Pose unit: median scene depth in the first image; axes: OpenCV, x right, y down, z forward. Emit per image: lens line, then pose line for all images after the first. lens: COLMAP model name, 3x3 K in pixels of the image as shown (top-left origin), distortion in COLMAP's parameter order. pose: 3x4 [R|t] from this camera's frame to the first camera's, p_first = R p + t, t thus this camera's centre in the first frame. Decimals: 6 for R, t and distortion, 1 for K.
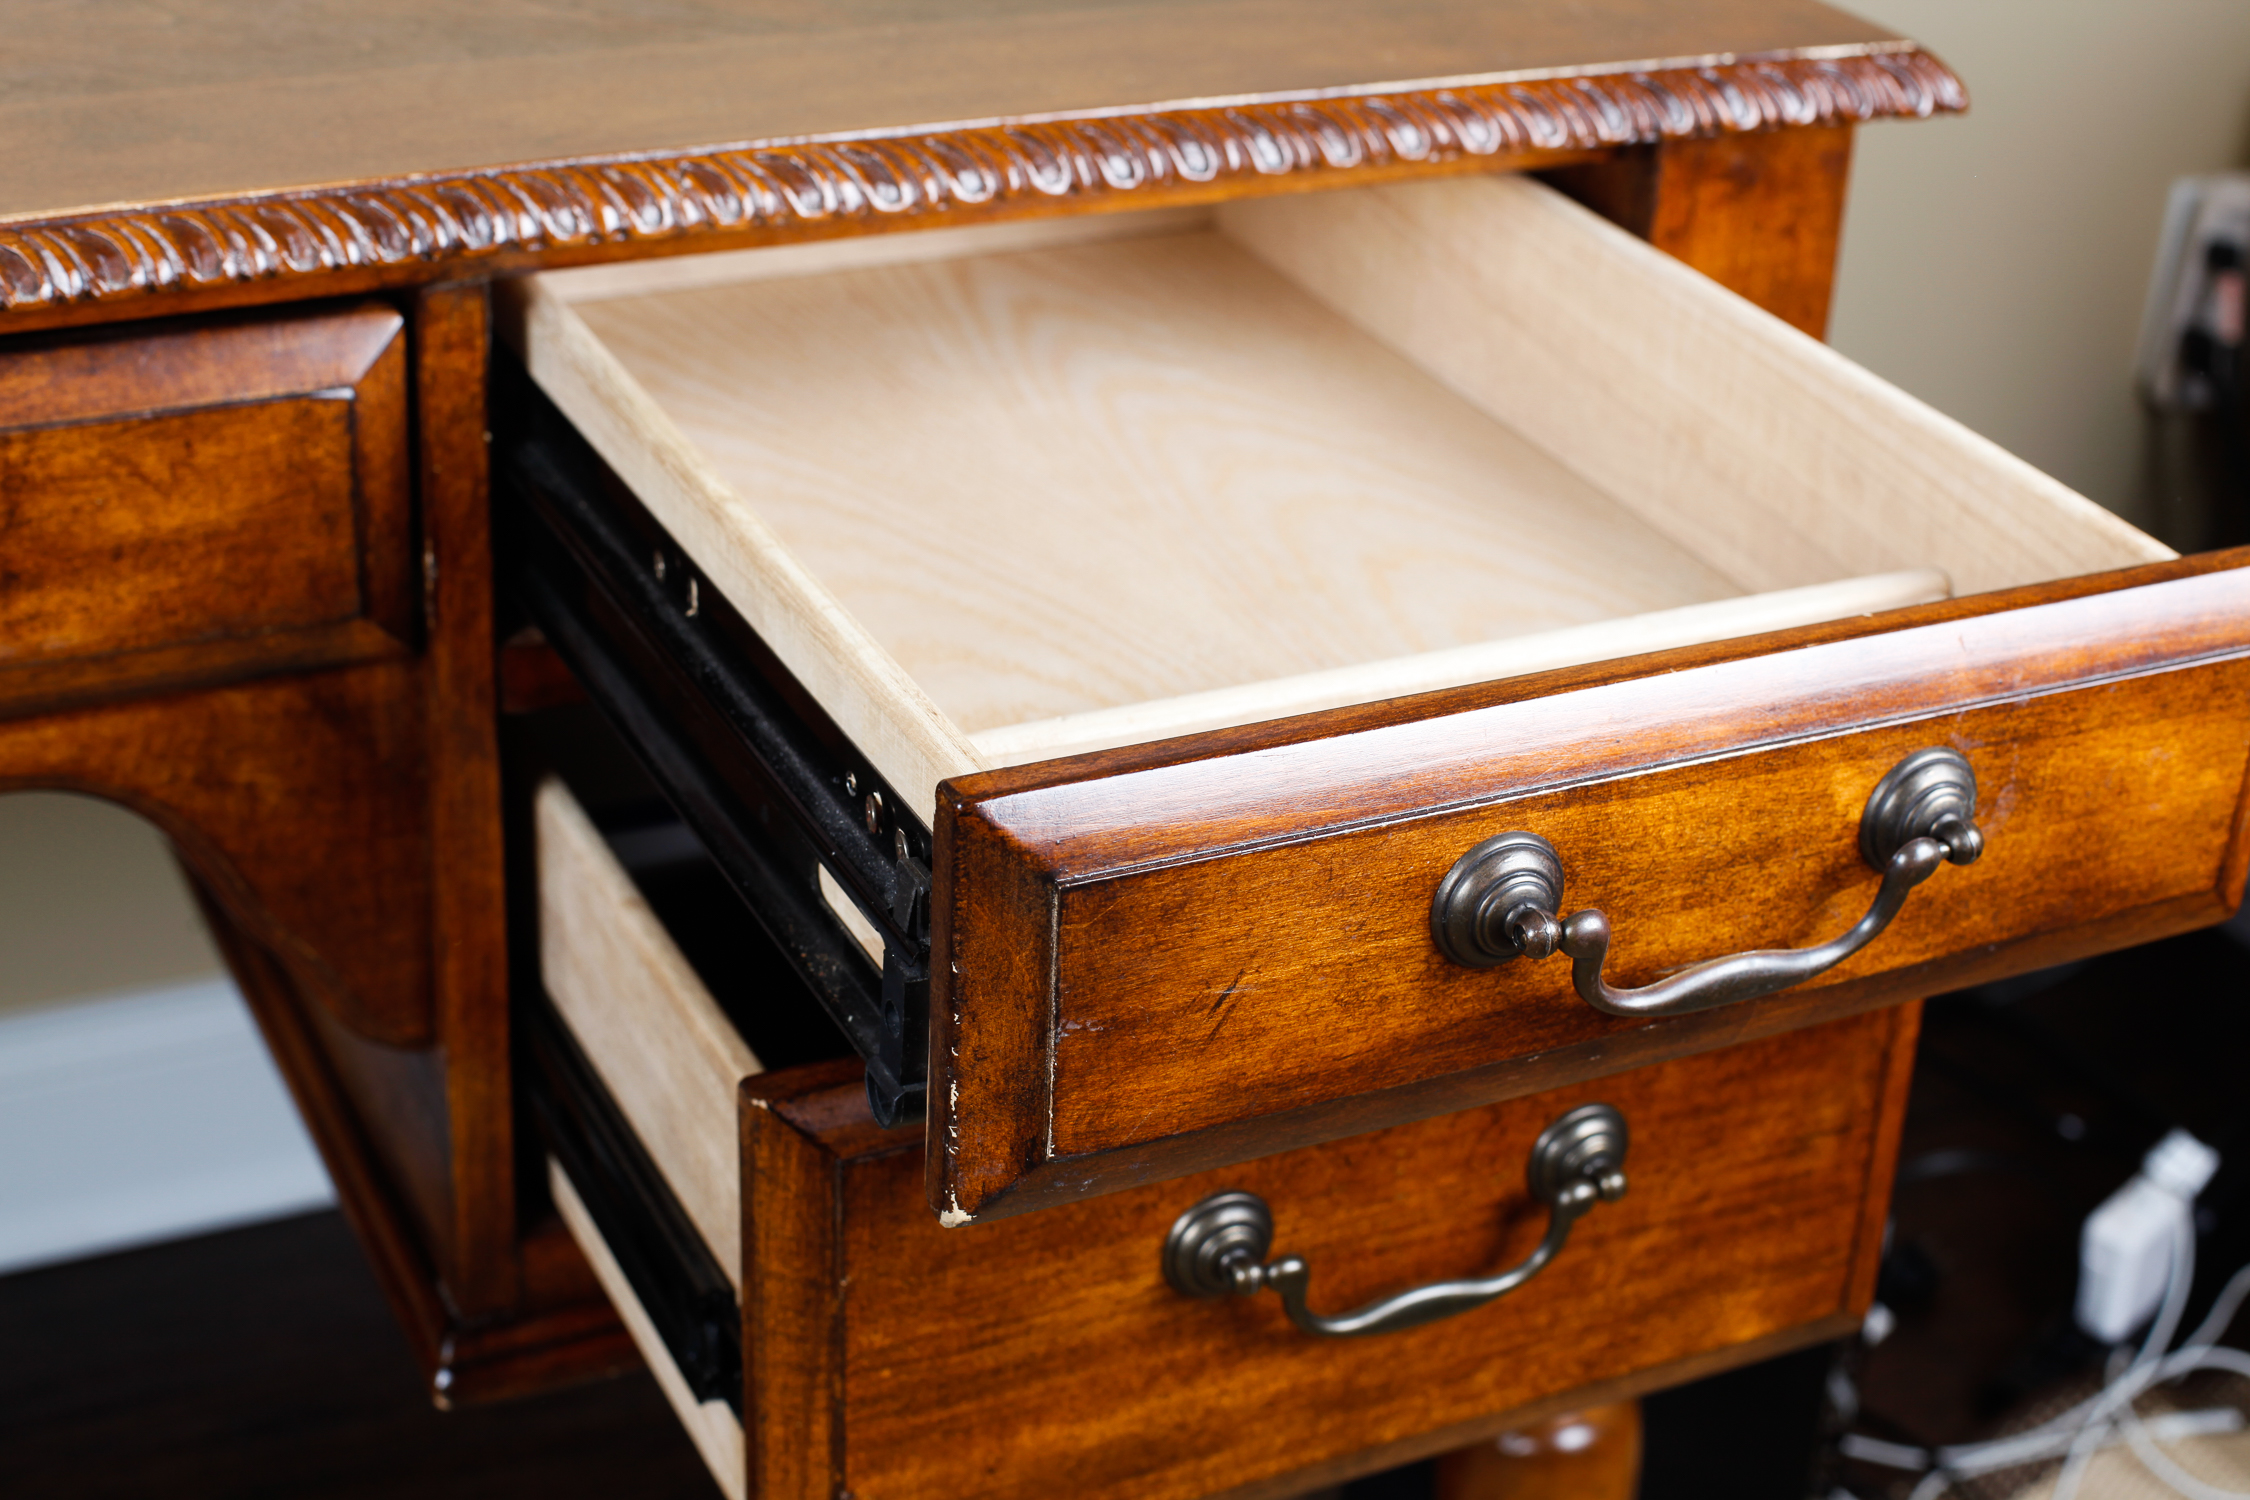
lens RADIAL K [[3372.5, 0, 1125.0], [0, 3372.5, 750.0], [0, 0, 1]] dist [-0.164459, 0.105345]
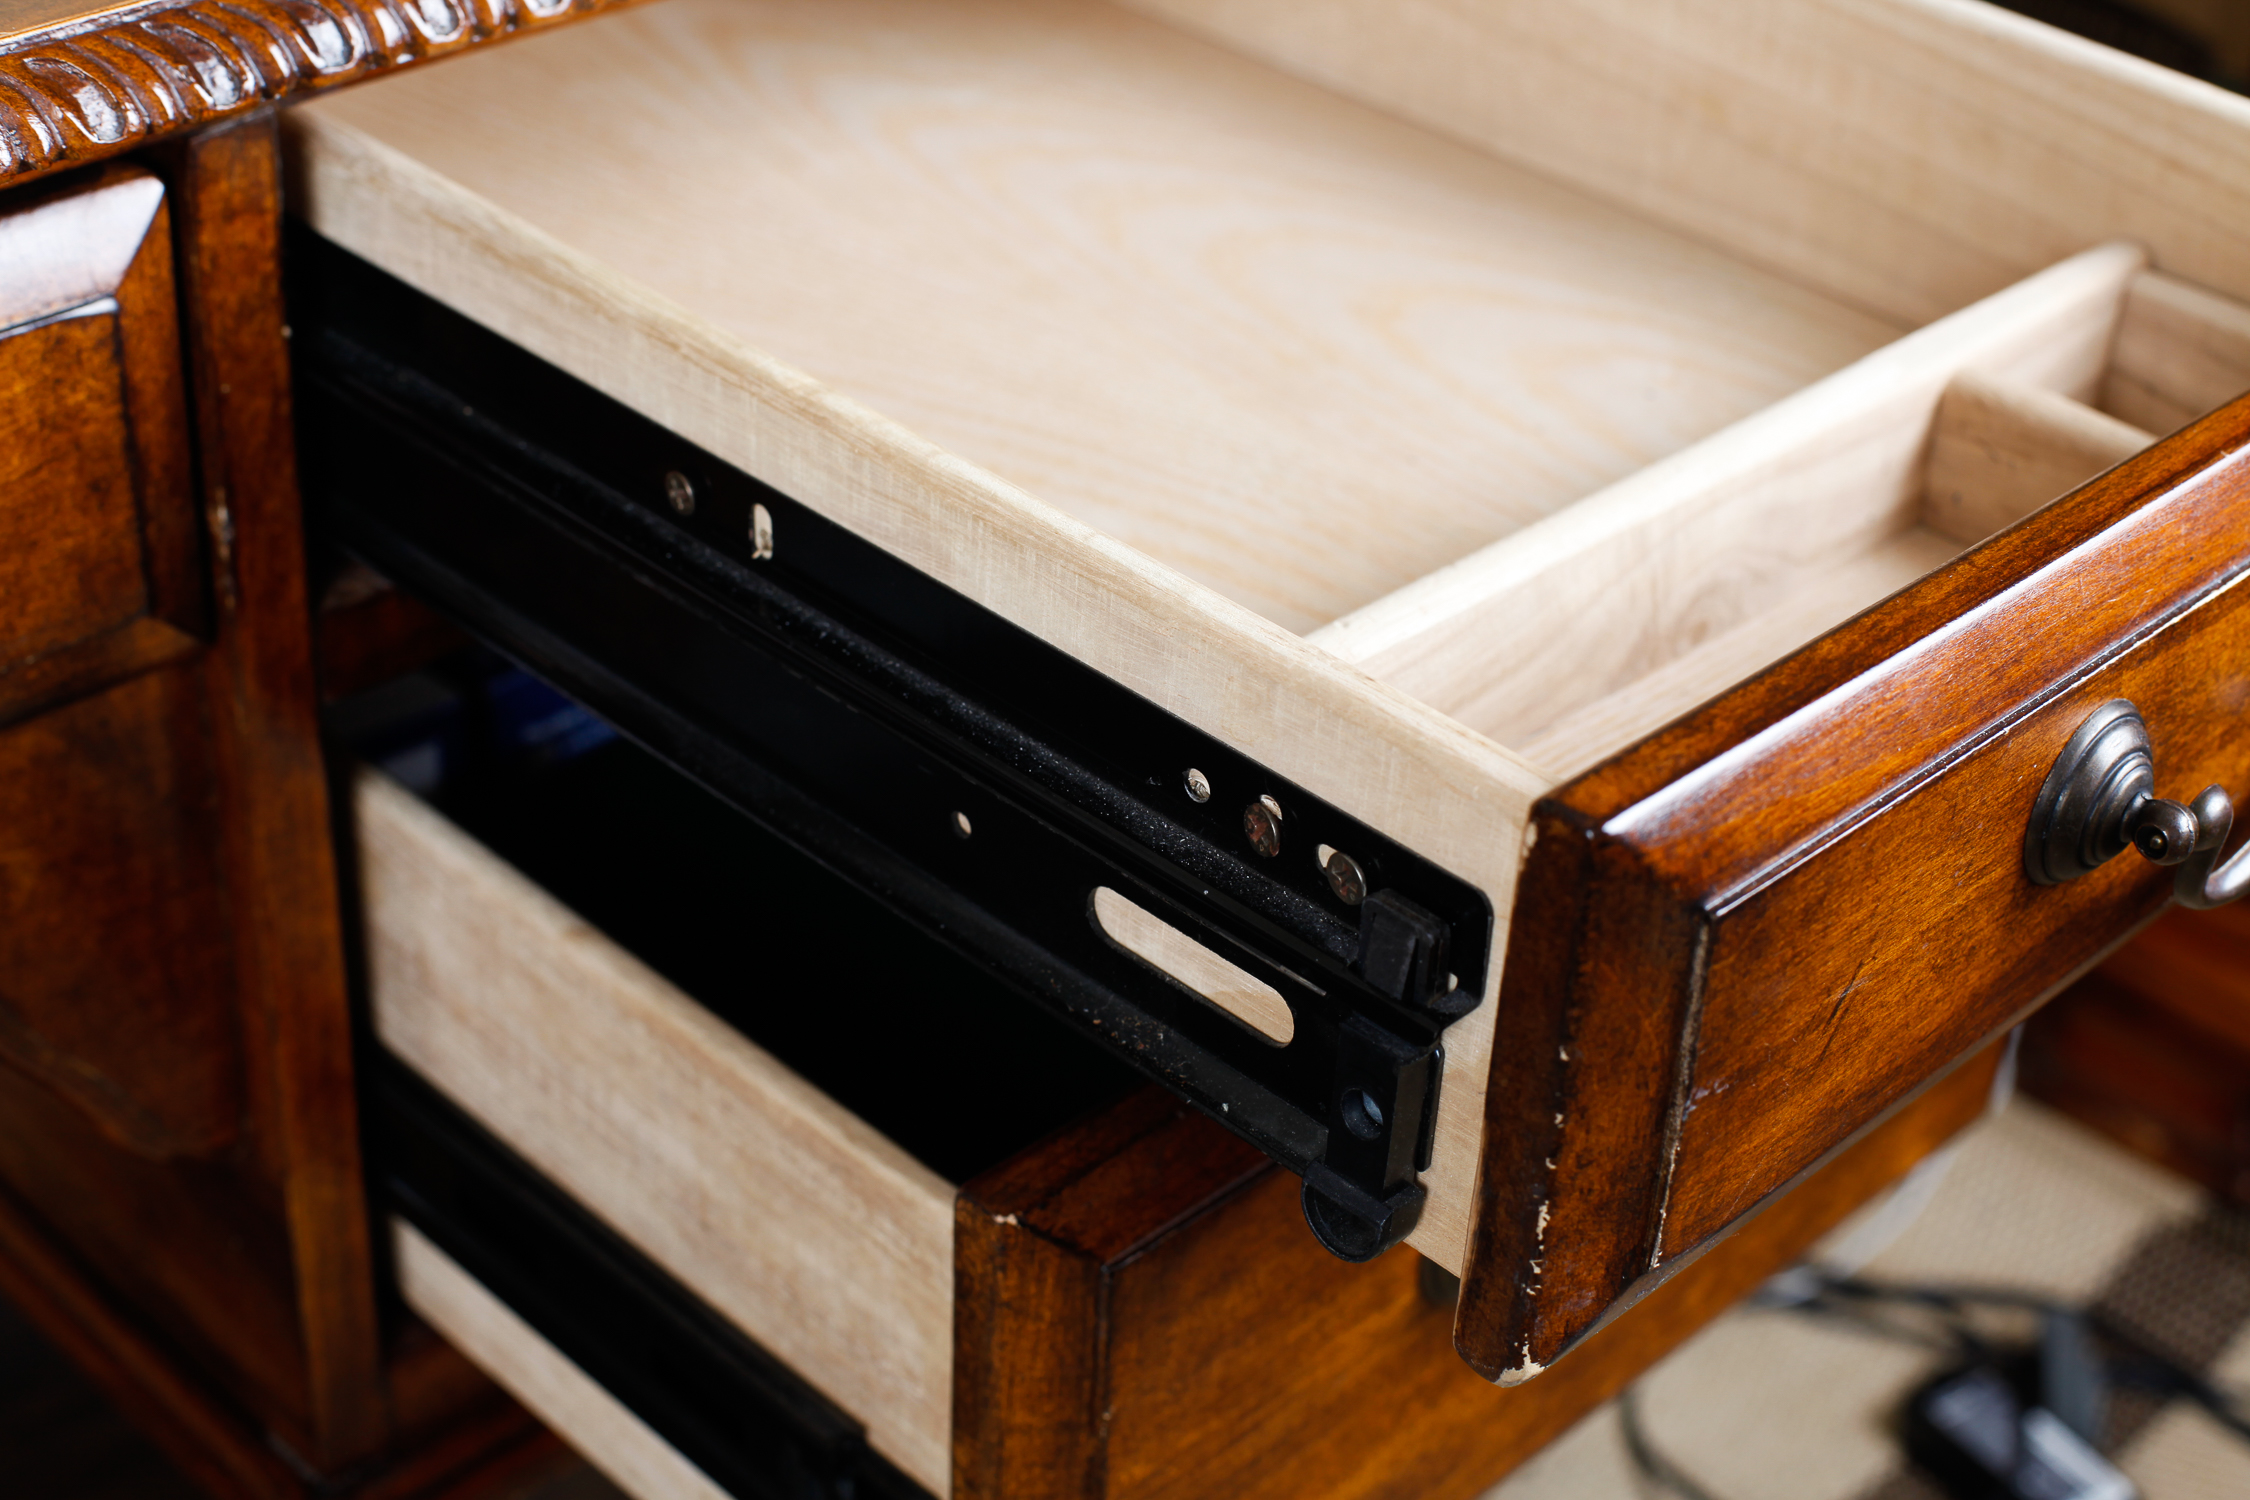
lens RADIAL K [[3456.3, 0, 1125.0], [0, 3456.3, 750.0], [0, 0, 1]] dist [-0.189247, 0.046826]
pose [[0.947285, -0.178024, 0.266381, -0.253036], [0.147382, 0.980357, 0.131070, -0.082895], [-0.284482, -0.084901, 0.954915, 0.286166]]
